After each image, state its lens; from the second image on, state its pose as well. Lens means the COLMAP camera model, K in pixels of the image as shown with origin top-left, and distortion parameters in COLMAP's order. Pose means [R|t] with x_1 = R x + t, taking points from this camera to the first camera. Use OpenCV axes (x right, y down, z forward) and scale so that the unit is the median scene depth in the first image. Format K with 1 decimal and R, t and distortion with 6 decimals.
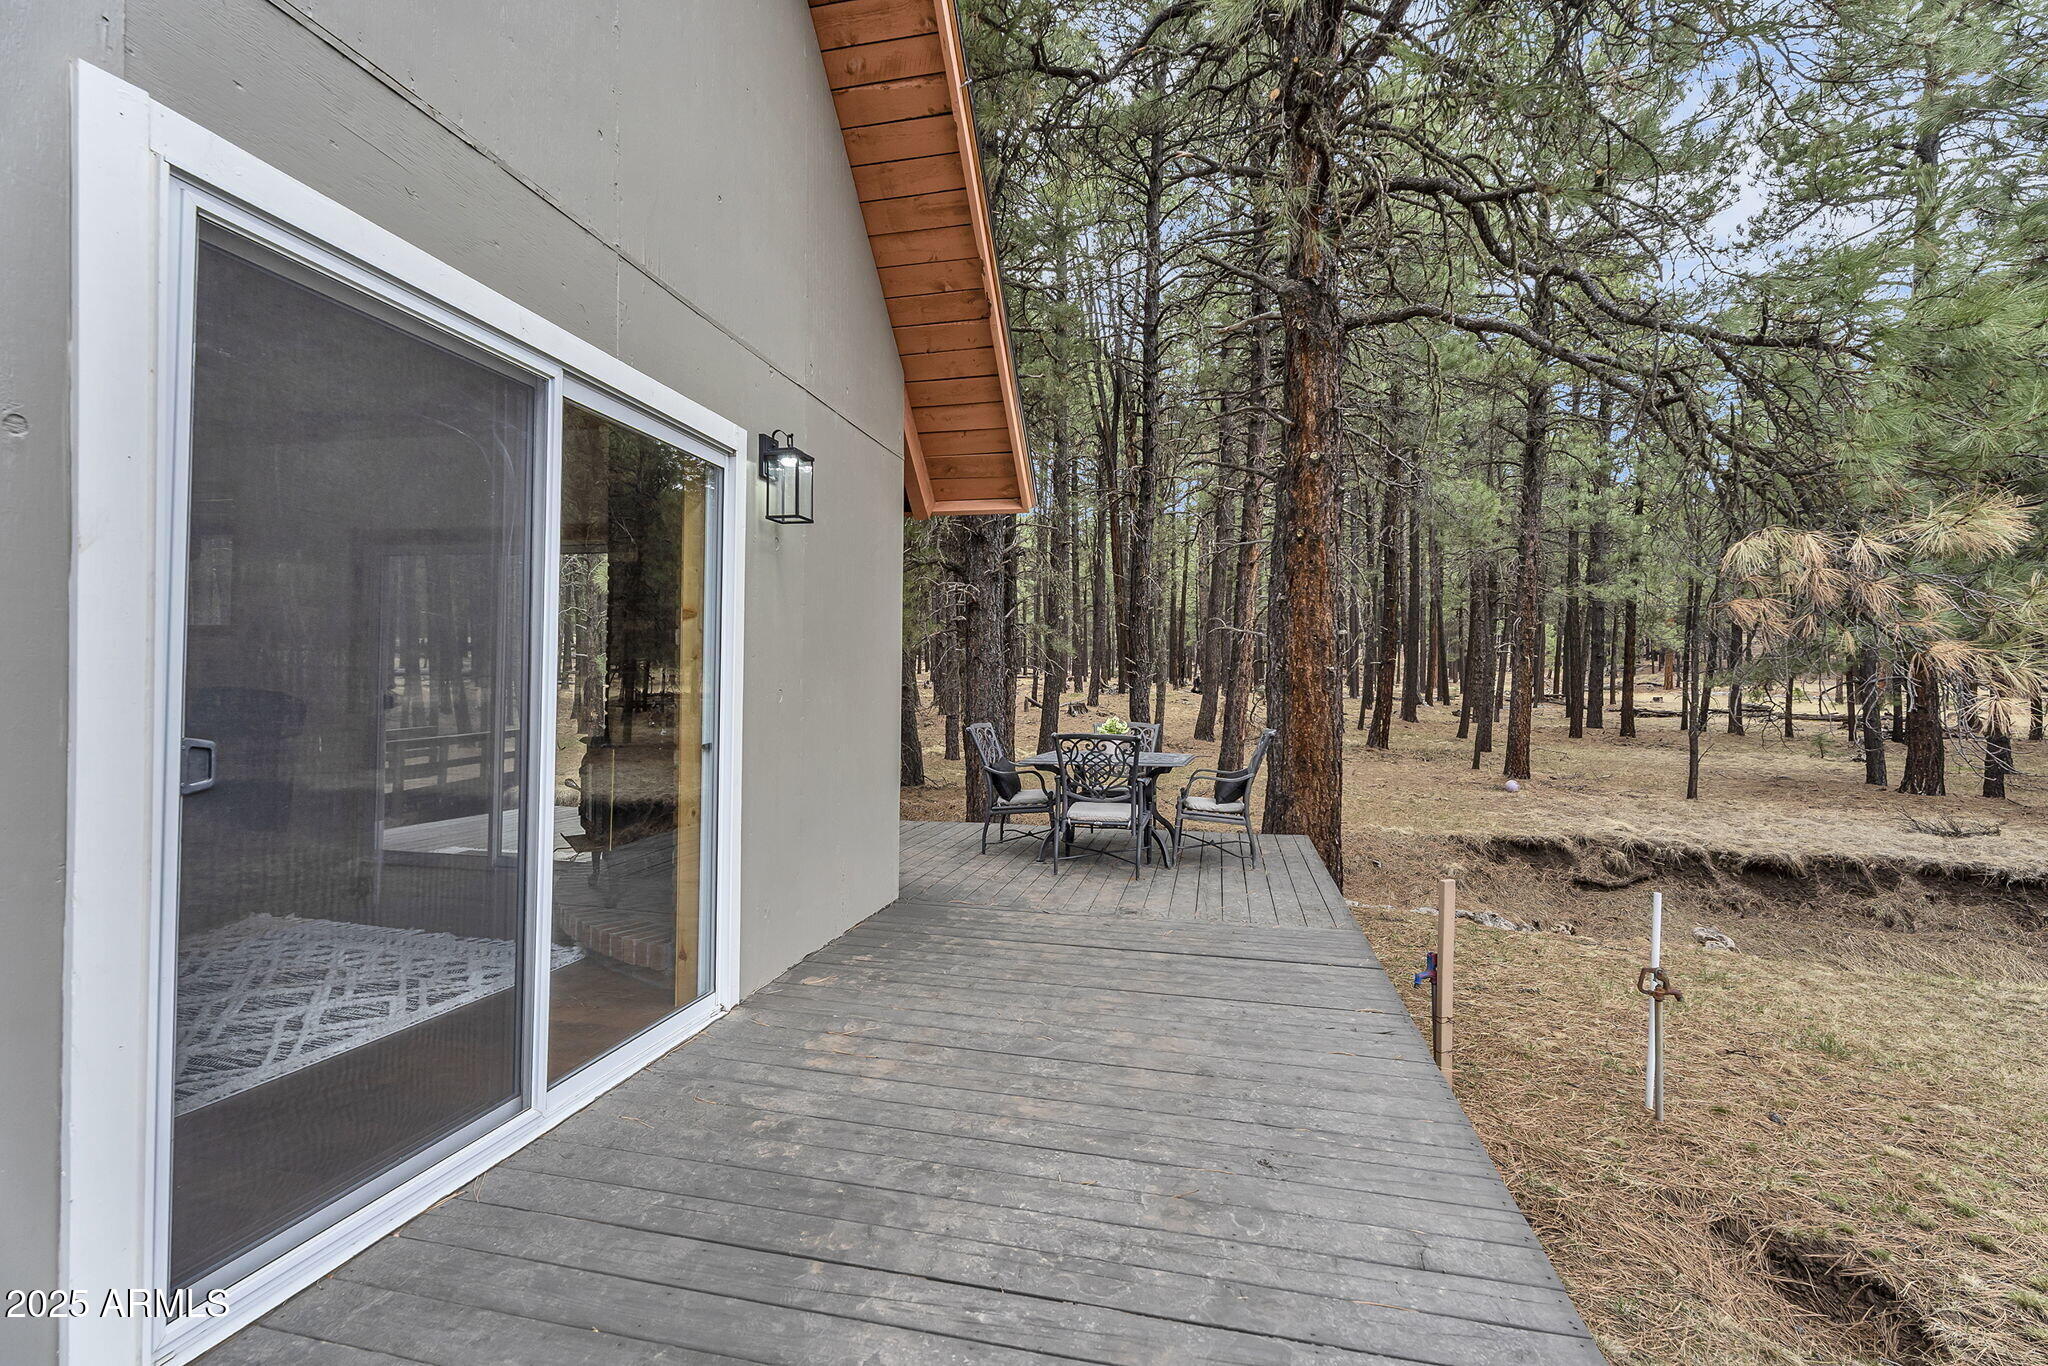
lens RADIAL K [[916.1, 0, 1018.9], [0, 916.1, 681.2], [0, 0, 1]] dist [0.010609, -0.002715]
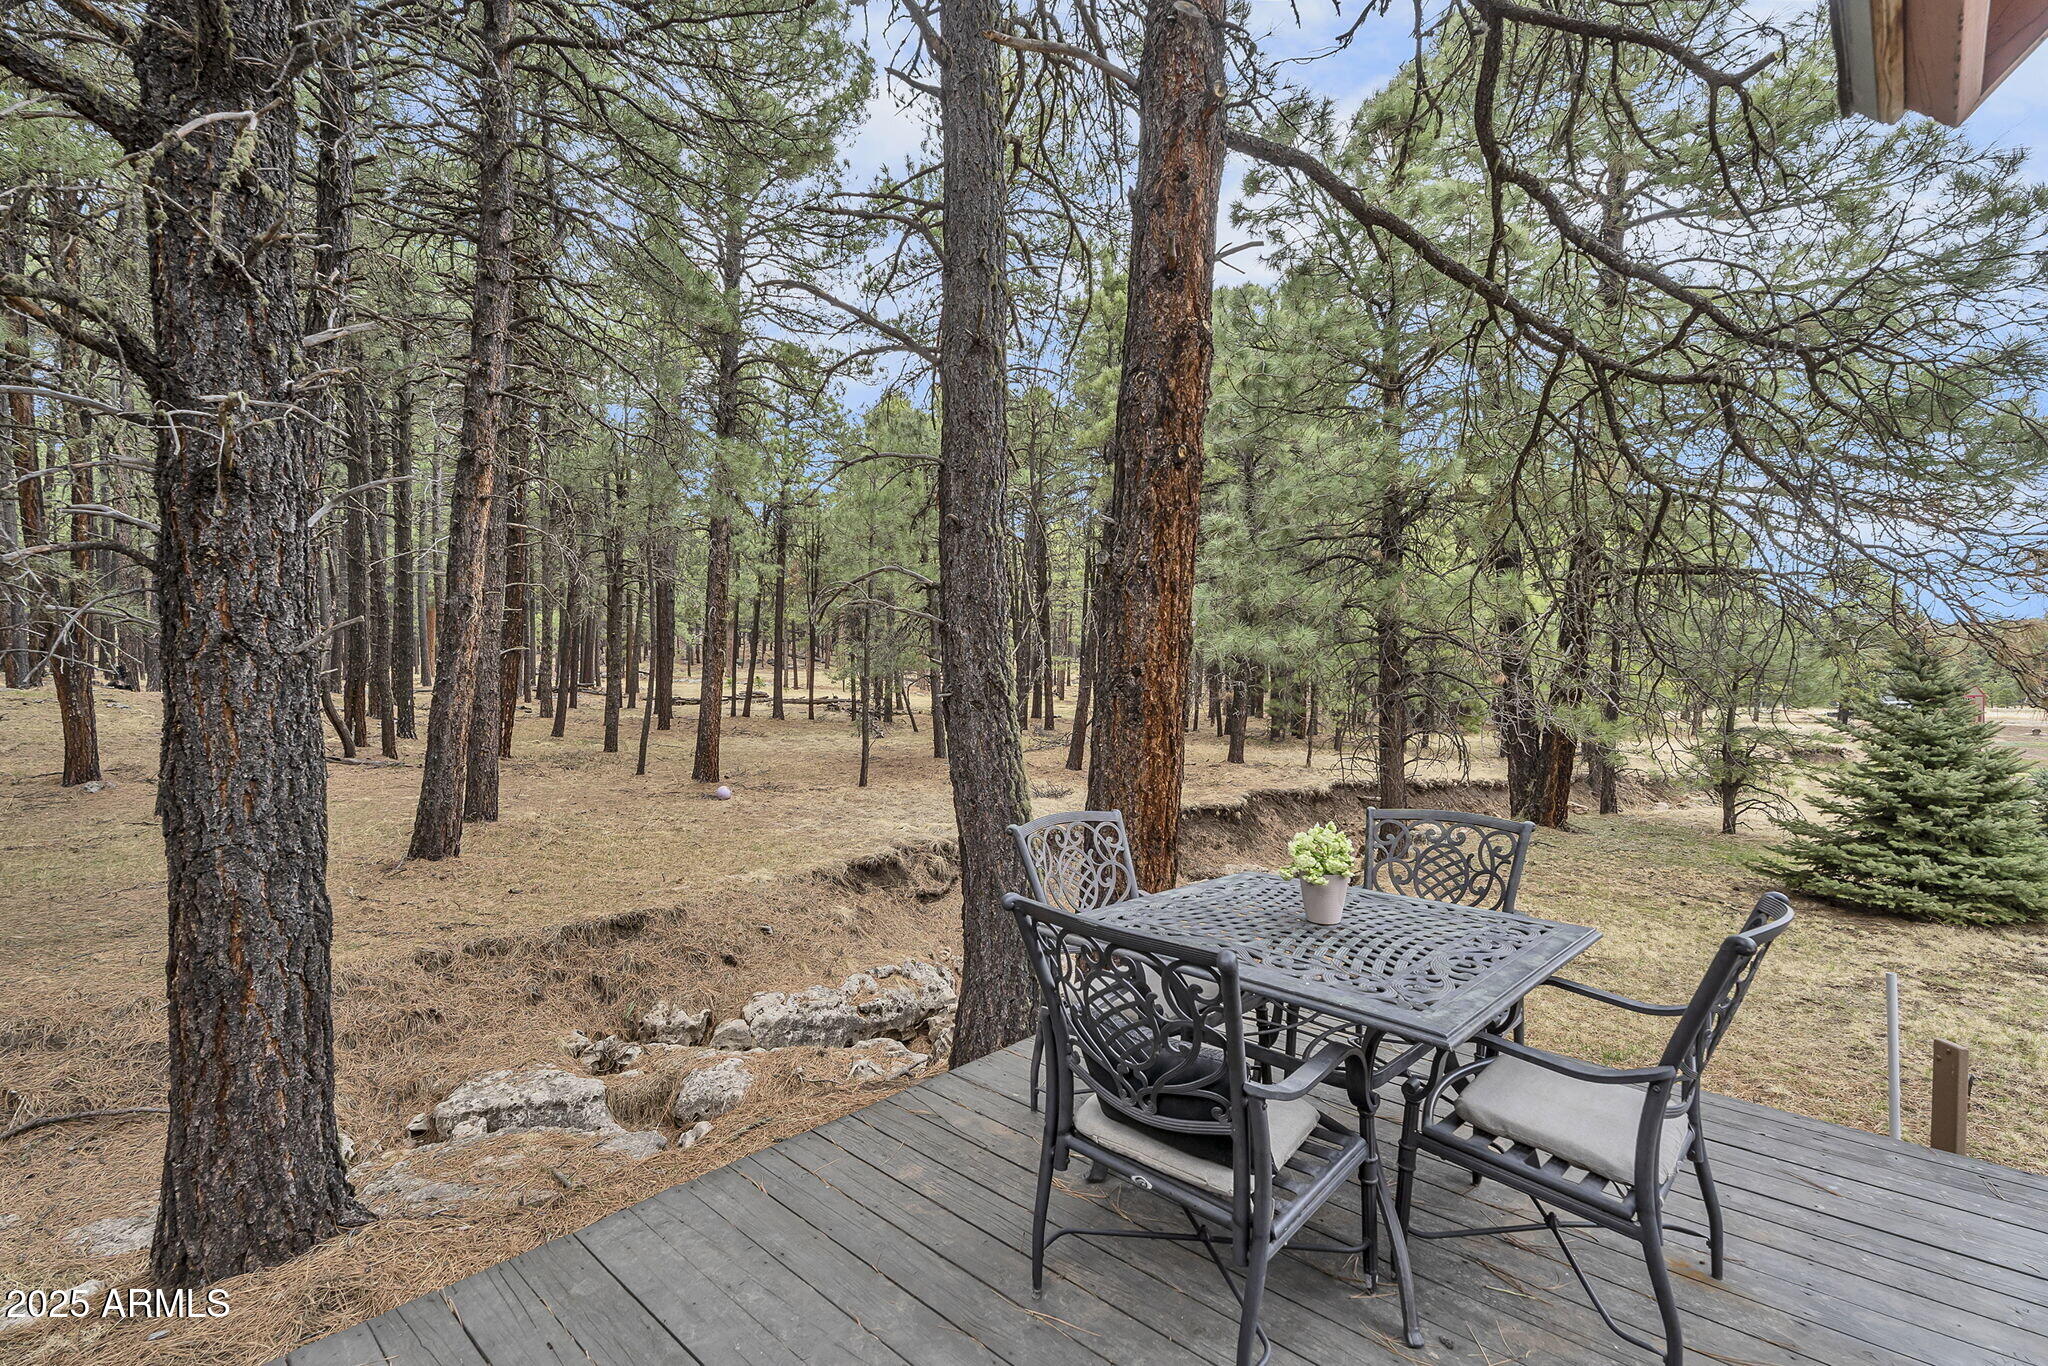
lens RADIAL K [[916.1, 0, 1019.8], [0, 916.1, 685.2], [0, 0, 1]] dist [0.010609, -0.002715]
pose [[0.501907, -0.009144, 0.864873, -0.143038], [-0.007578, 0.999859, 0.014968, -0.011410], [-0.864888, -0.014067, 0.501767, 0.432682]]
